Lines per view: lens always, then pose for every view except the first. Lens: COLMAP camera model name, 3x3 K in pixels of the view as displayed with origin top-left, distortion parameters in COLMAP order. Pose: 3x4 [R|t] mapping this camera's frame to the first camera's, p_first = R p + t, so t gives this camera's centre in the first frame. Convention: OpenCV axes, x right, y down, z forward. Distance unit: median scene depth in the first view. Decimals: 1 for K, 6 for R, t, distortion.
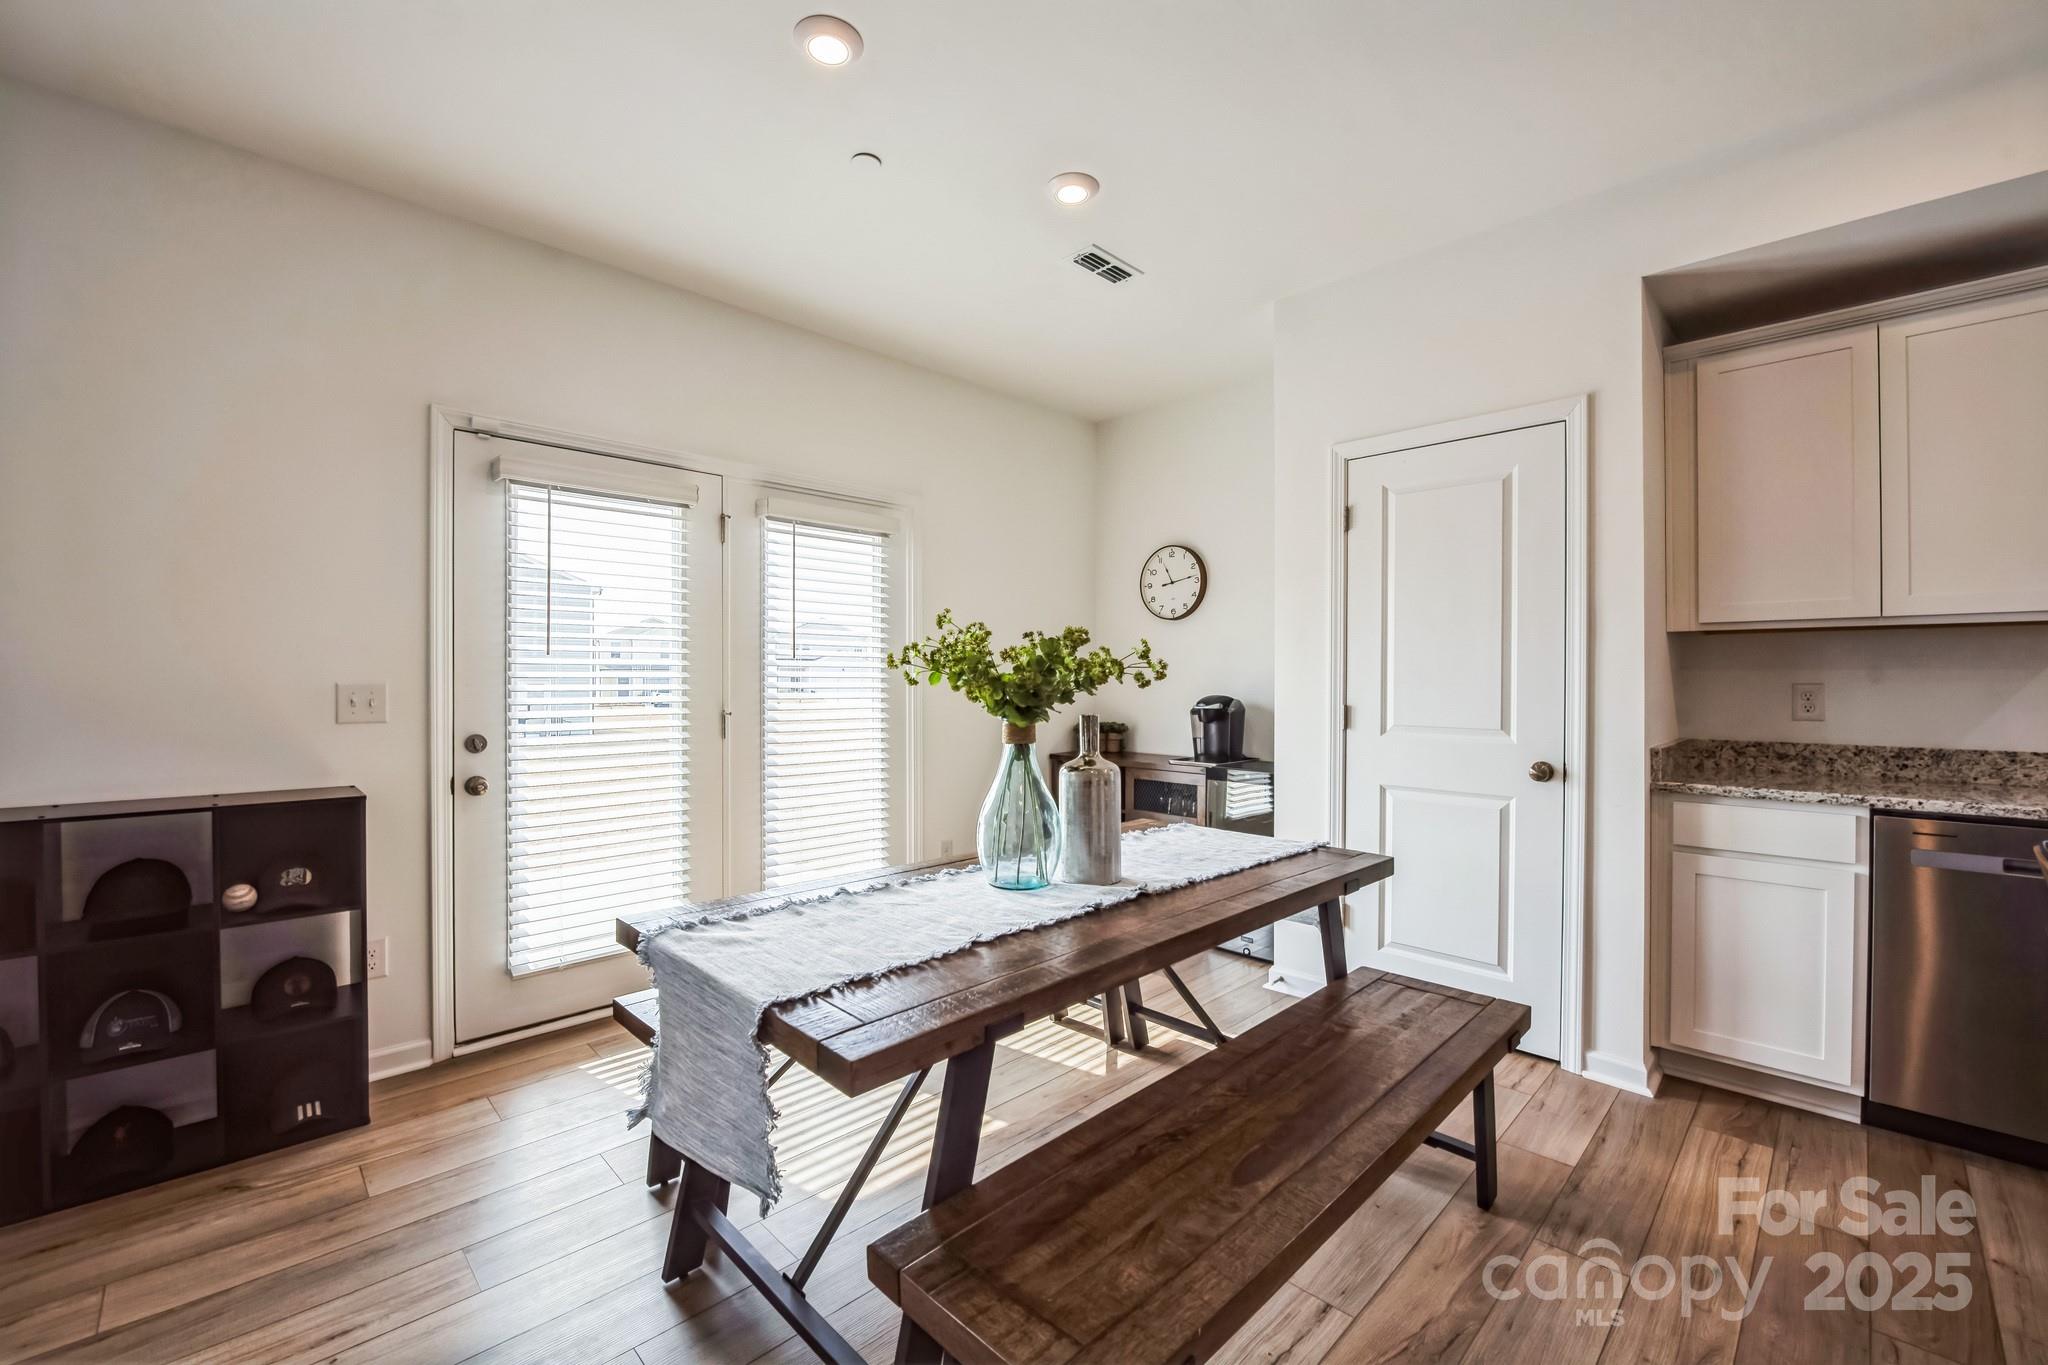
lens RADIAL K [[826.5, 0, 1020.3], [0, 826.5, 678.0], [0, 0, 1]] dist [-0.021234, -0.000191]
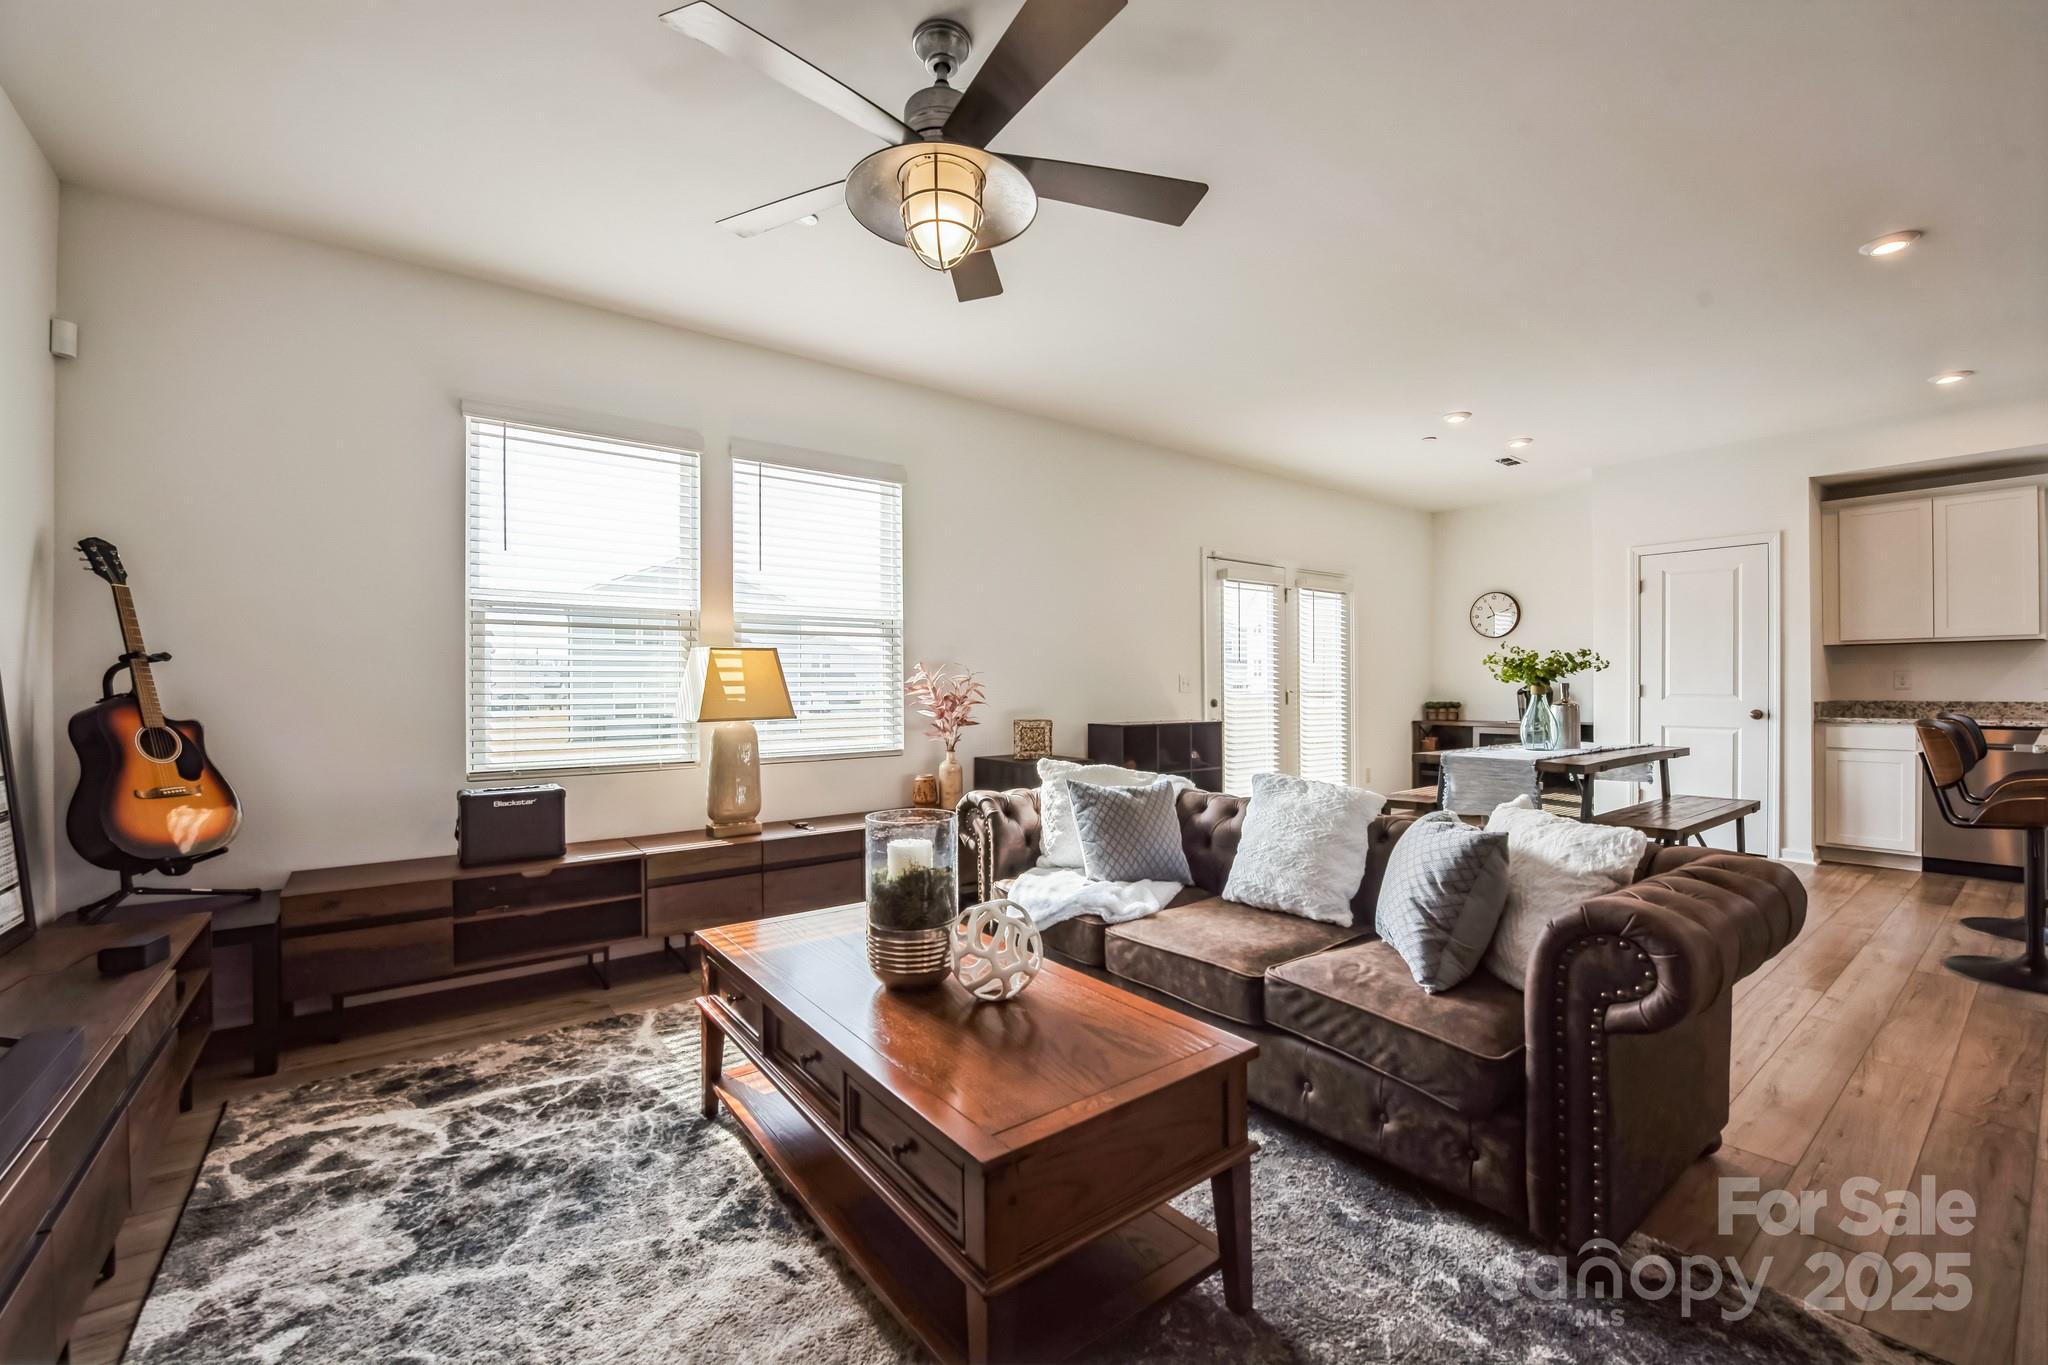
lens RADIAL K [[832.5, 0, 1017.2], [0, 832.5, 686.5], [0, 0, 1]] dist [-0.010460, -0.004407]
pose [[0.992955, -0.005387, -0.118366, -1.016948], [0.005495, 0.999985, 0.000583, 0.035803], [0.118361, -0.001229, 0.992970, -1.344608]]
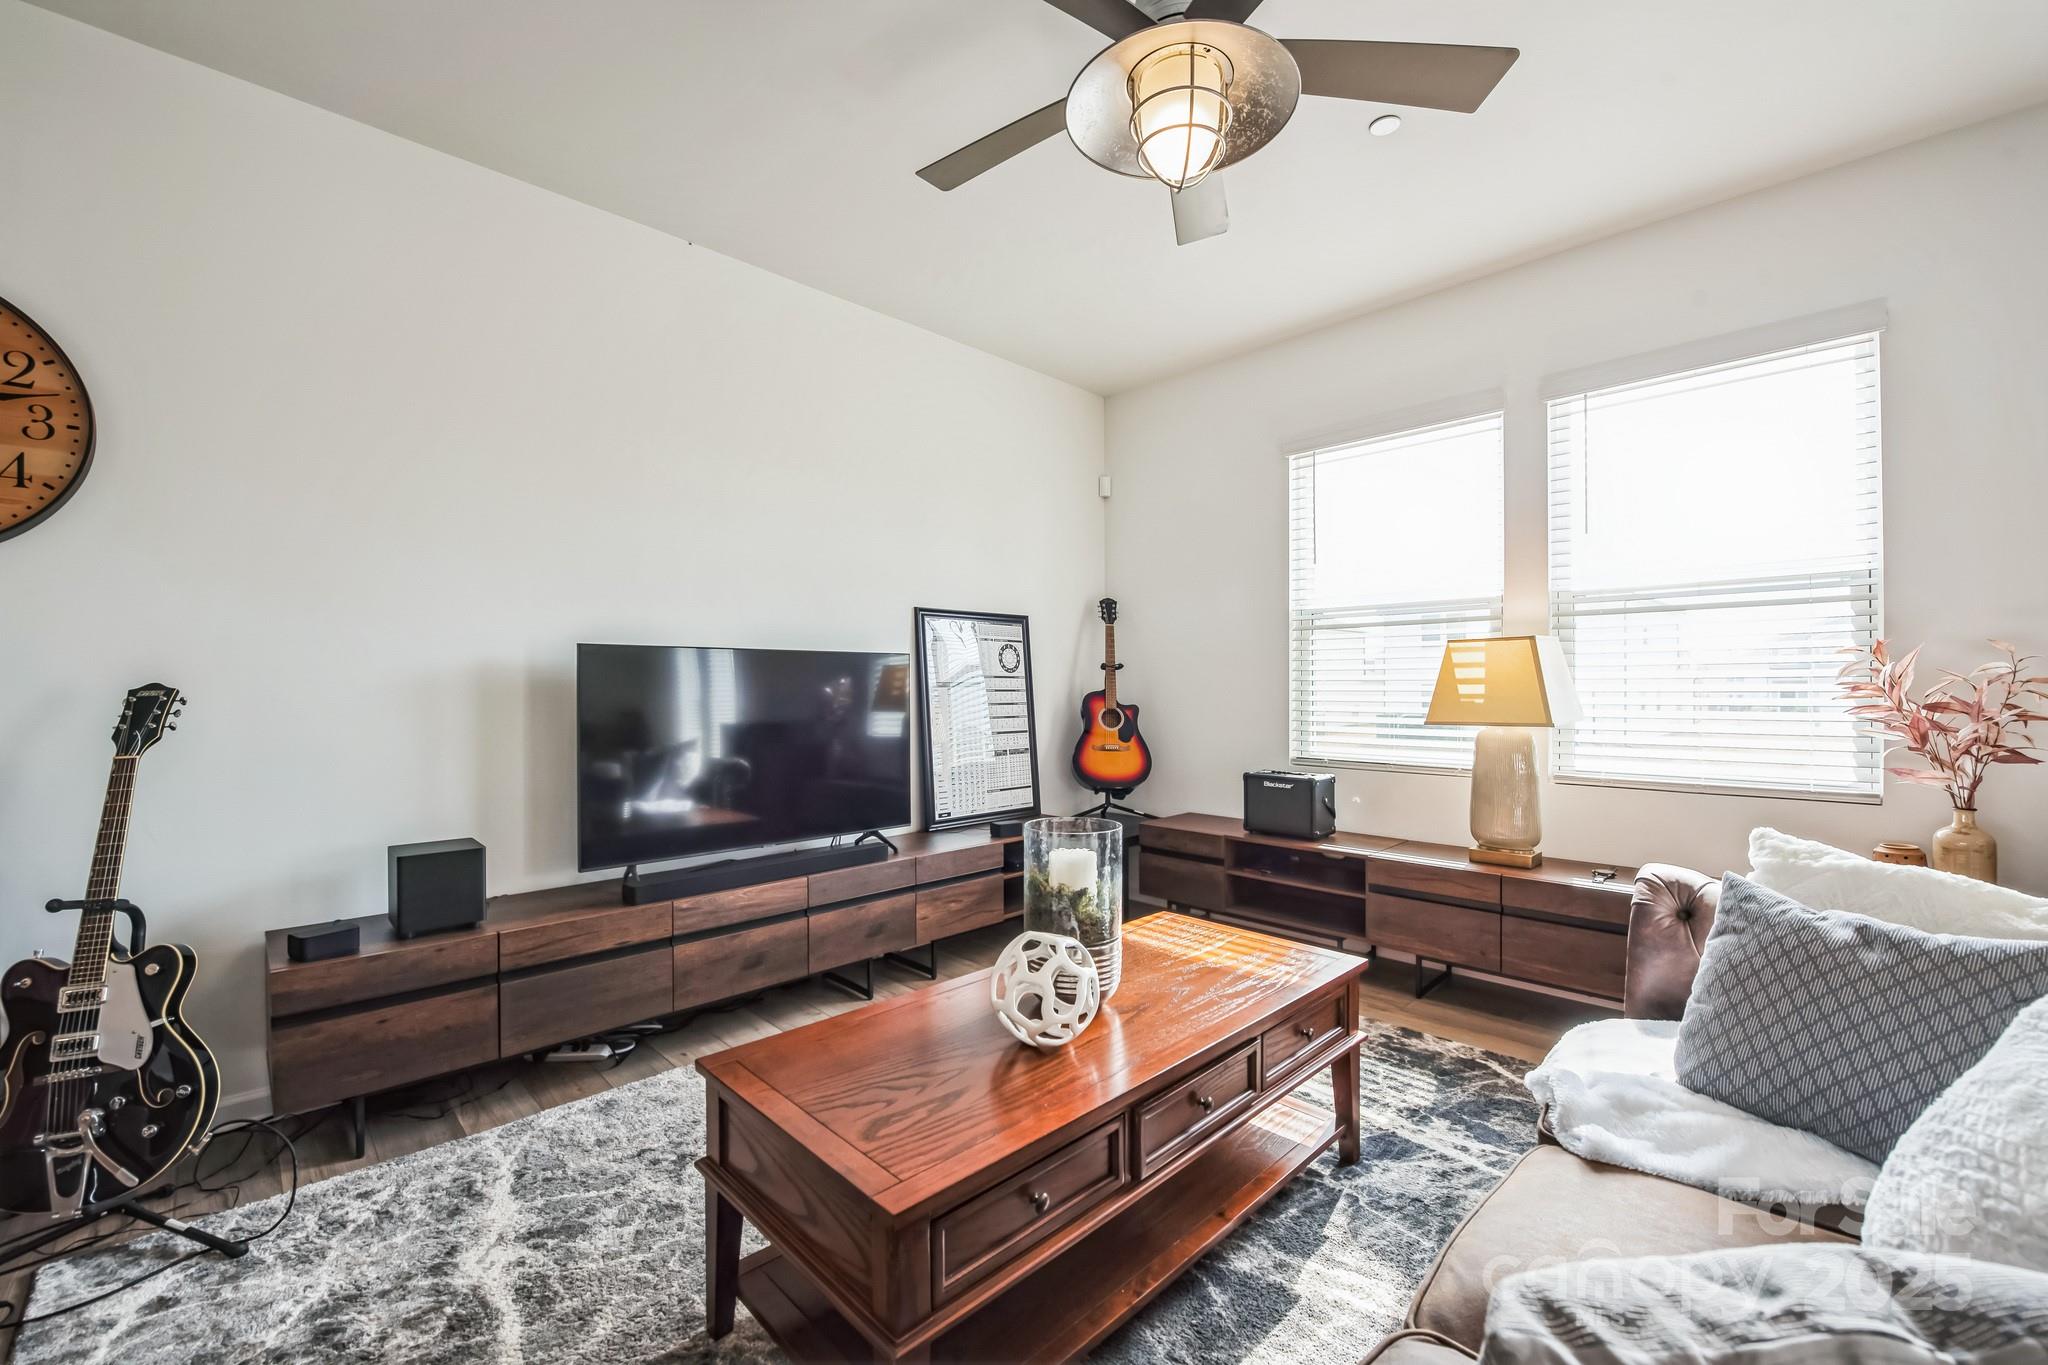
lens RADIAL K [[826.0, 0, 1024.7], [0, 826.0, 684.4], [0, 0, 1]] dist [-0.015891, -0.002588]
pose [[0.007606, -0.001579, -0.999970, -0.493760], [0.003469, 0.999993, -0.001553, 0.032865], [0.999965, -0.003457, 0.007611, -0.660928]]
